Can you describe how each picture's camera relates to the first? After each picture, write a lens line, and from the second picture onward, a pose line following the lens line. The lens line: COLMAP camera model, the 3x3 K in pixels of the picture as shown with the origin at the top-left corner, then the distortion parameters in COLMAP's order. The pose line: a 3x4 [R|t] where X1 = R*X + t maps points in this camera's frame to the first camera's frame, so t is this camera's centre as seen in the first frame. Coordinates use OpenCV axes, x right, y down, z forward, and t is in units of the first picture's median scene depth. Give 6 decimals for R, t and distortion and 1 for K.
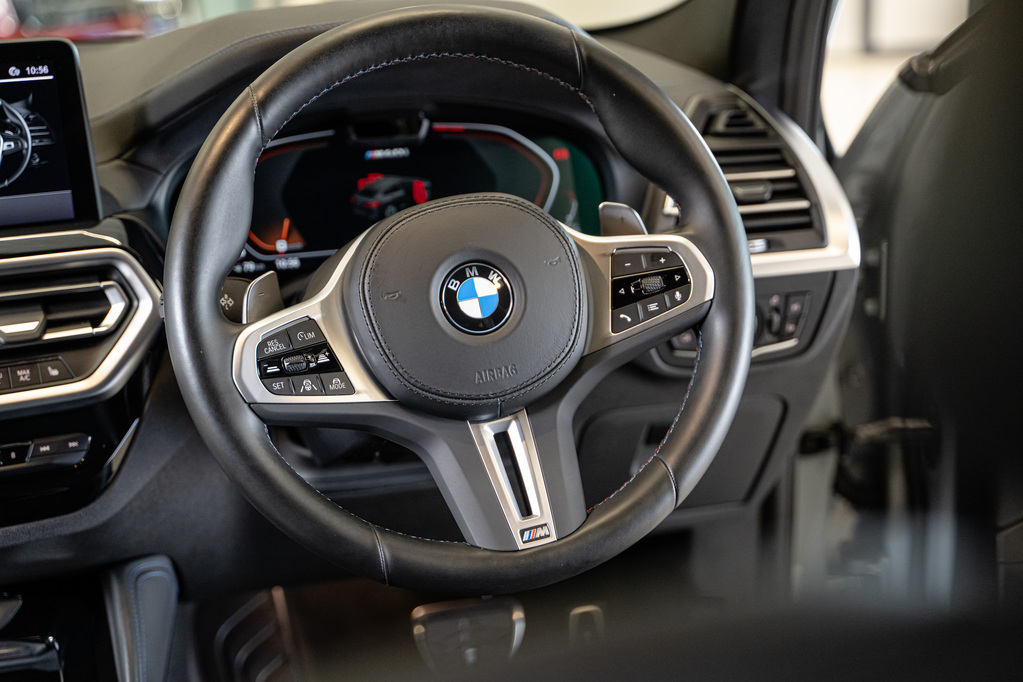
lens RADIAL K [[1621.5, 0, 511.6], [0, 1621.5, 341.0], [0, 0, 1]] dist [-0.003305, 0.000000]
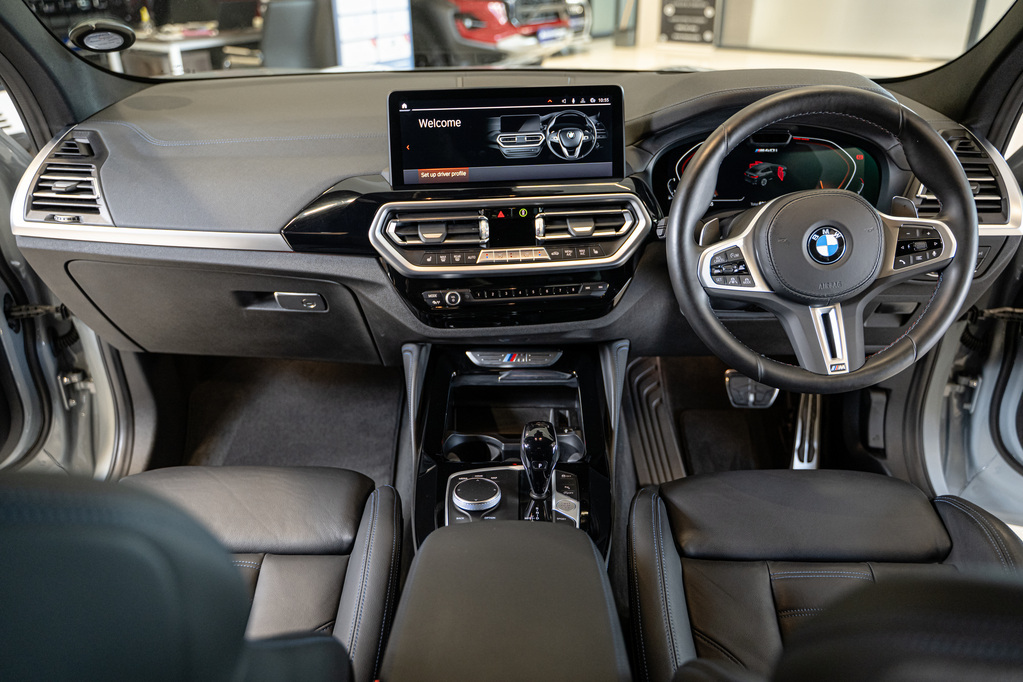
lens RADIAL K [[812.5, 0, 511.4], [0, 812.5, 341.2], [0, 0, 1]] dist [0.004370, -0.014095]
pose [[0.963867, 0.138815, -0.227355, -0.140150], [-0.093902, 0.975761, 0.197669, -0.067779], [0.249284, -0.169178, 0.953539, -0.041088]]
